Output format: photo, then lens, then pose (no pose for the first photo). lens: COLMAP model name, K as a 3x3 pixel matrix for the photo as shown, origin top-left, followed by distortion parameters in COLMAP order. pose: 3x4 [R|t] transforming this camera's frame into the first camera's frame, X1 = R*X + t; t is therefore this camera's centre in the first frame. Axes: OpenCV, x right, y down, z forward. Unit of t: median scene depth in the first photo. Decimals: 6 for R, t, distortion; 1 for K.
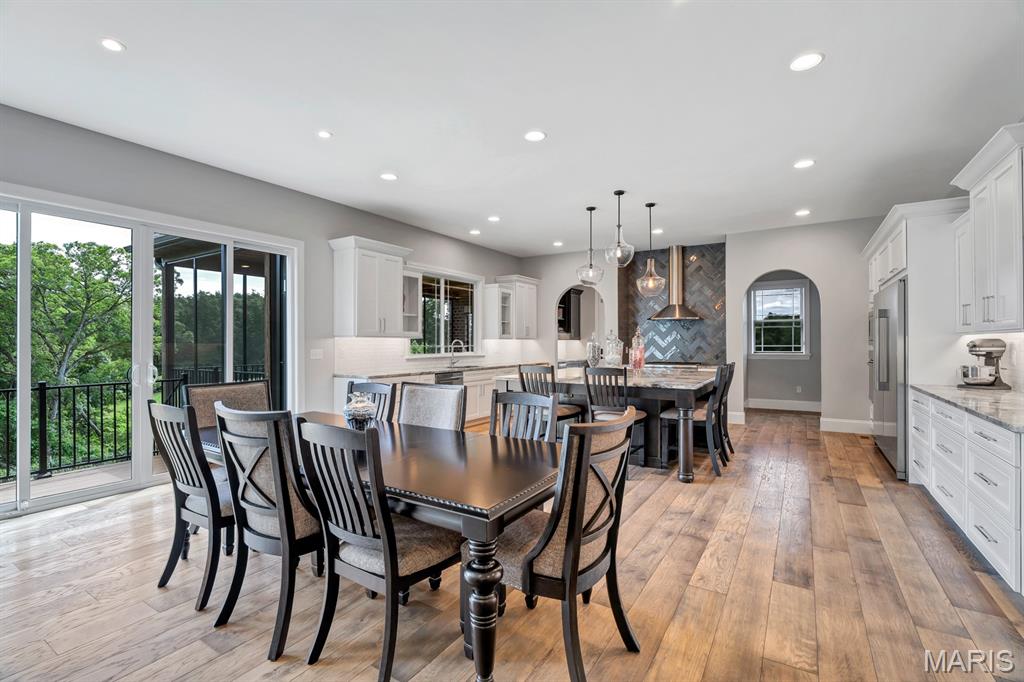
lens RADIAL K [[464.1, 0, 512.0], [0, 464.1, 341.0], [0, 0, 1]] dist [-0.004458, -0.000236]
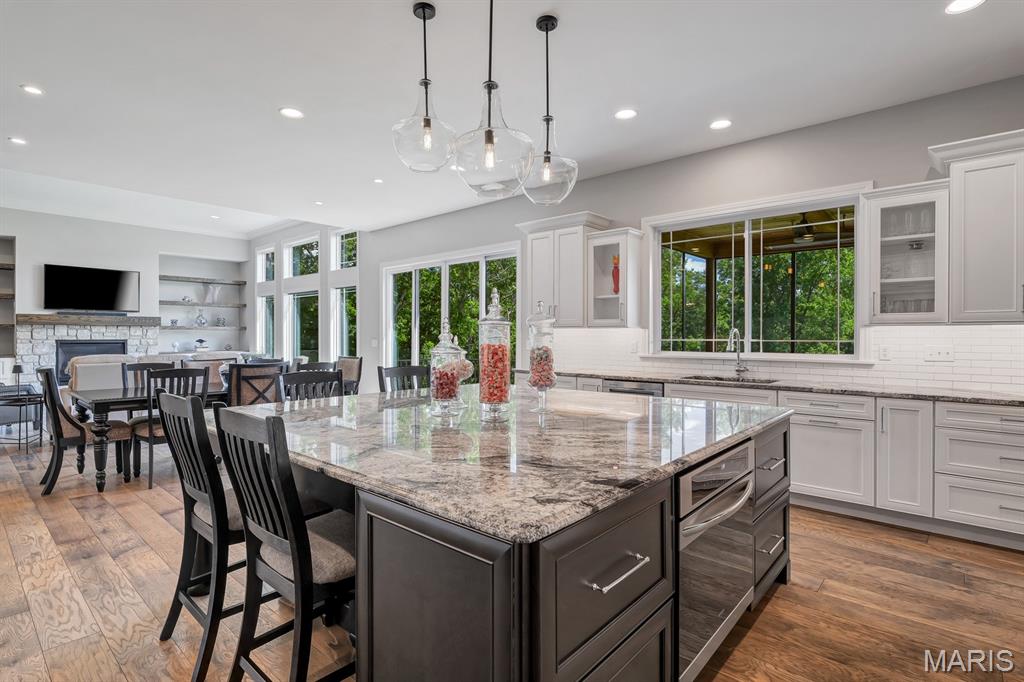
lens RADIAL K [[509.4, 0, 504.4], [0, 509.4, 333.8], [0, 0, 1]] dist [0.001711, 0.000113]
pose [[-0.174501, -0.001688, -0.984656, 0.506462], [0.002284, 0.999995, -0.002120, 0.003883], [0.984654, -0.002619, -0.174496, 0.818676]]
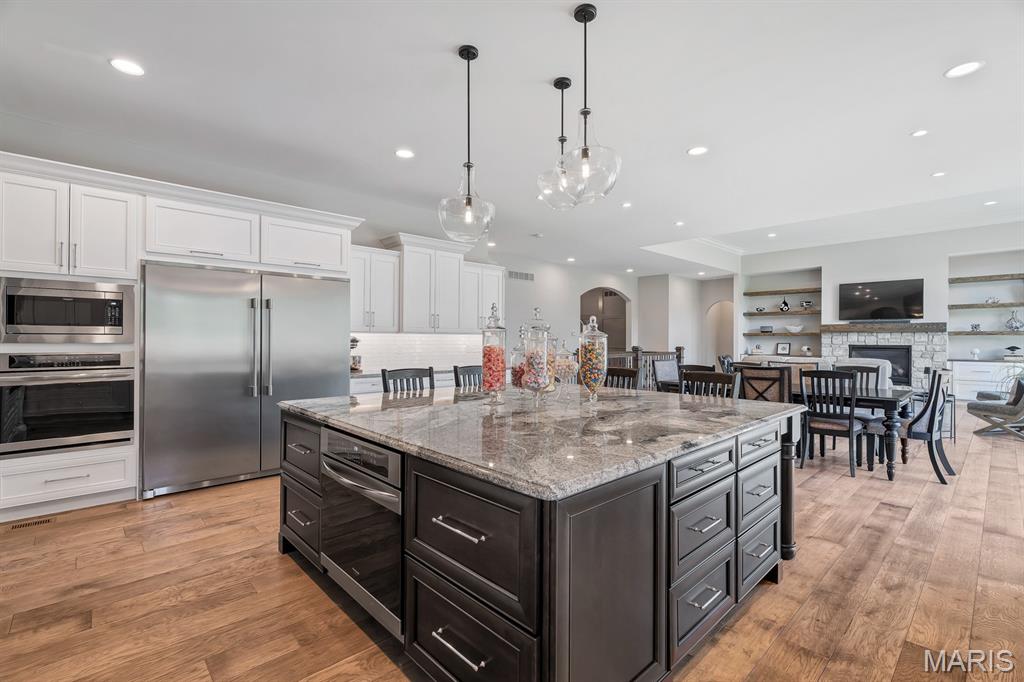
lens RADIAL K [[463.9, 0, 511.5], [0, 463.9, 335.6], [0, 0, 1]] dist [-0.002592, 0.000769]
pose [[-0.967923, 0.000253, 0.251248, 0.102110], [-0.002773, 0.999928, -0.011687, 0.005417], [-0.251233, -0.012009, -0.967852, 1.110888]]
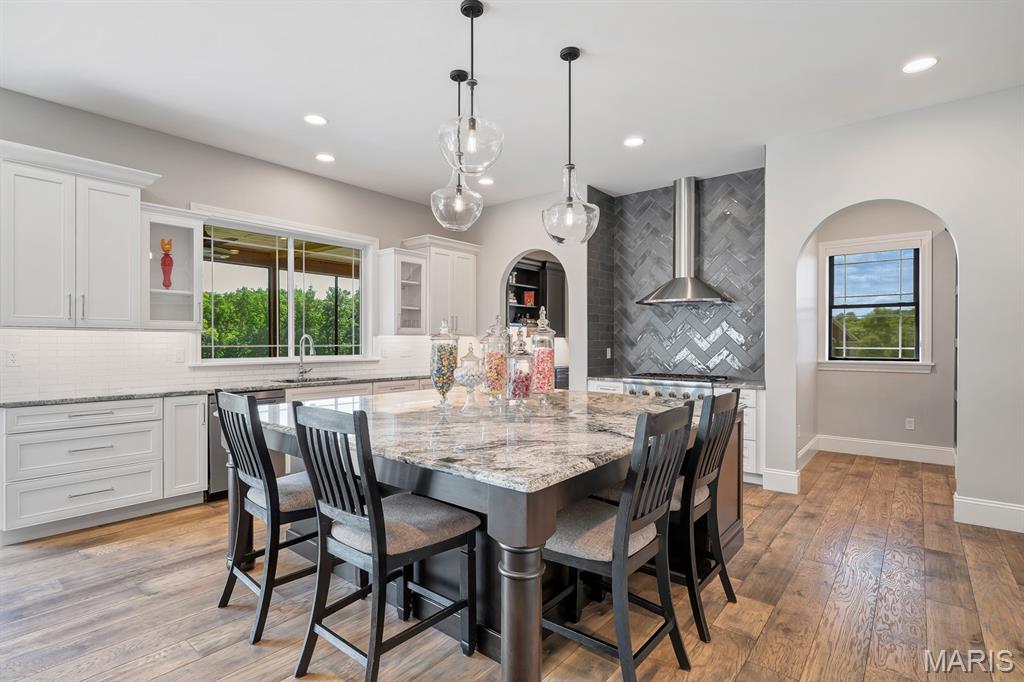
lens RADIAL K [[496.0, 0, 510.5], [0, 496.0, 345.1], [0, 0, 1]] dist [-0.001146, -0.000548]
pose [[0.991756, 0.005423, -0.128025, 0.232497], [-0.004026, 0.999930, 0.011168, 0.001734], [0.128076, -0.010560, 0.991708, 0.368849]]
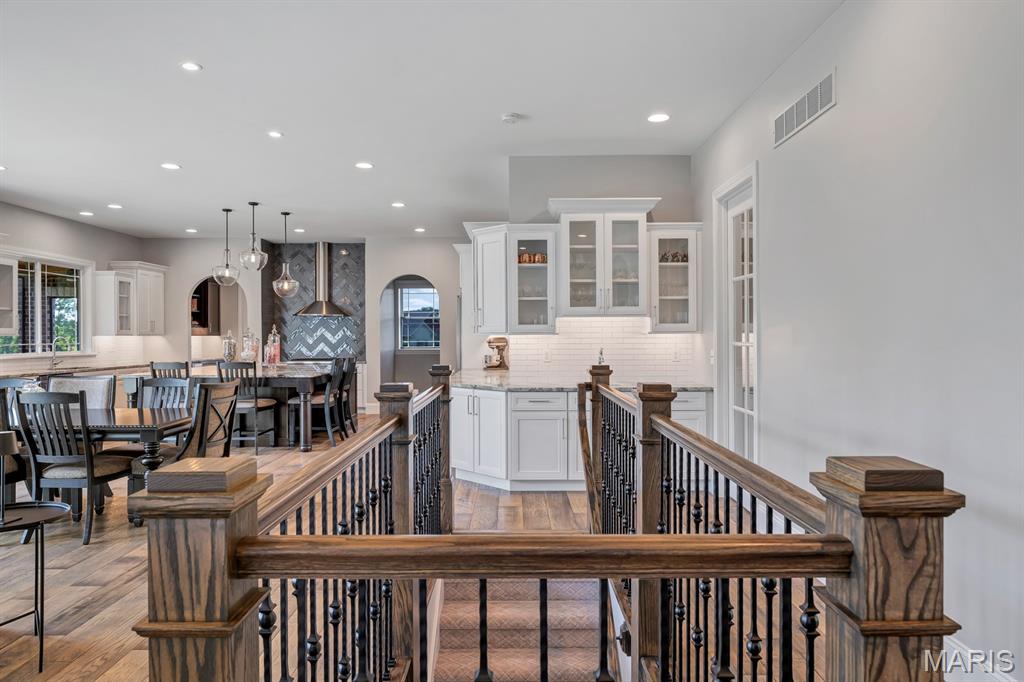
lens RADIAL K [[650.6, 0, 511.1], [0, 650.6, 339.3], [0, 0, 1]] dist [-0.004428, -0.000831]
pose [[0.848820, -0.003055, 0.528673, -0.045767], [-0.001245, 0.999969, 0.007777, -0.007874], [-0.528681, -0.007259, 0.848790, -0.438992]]
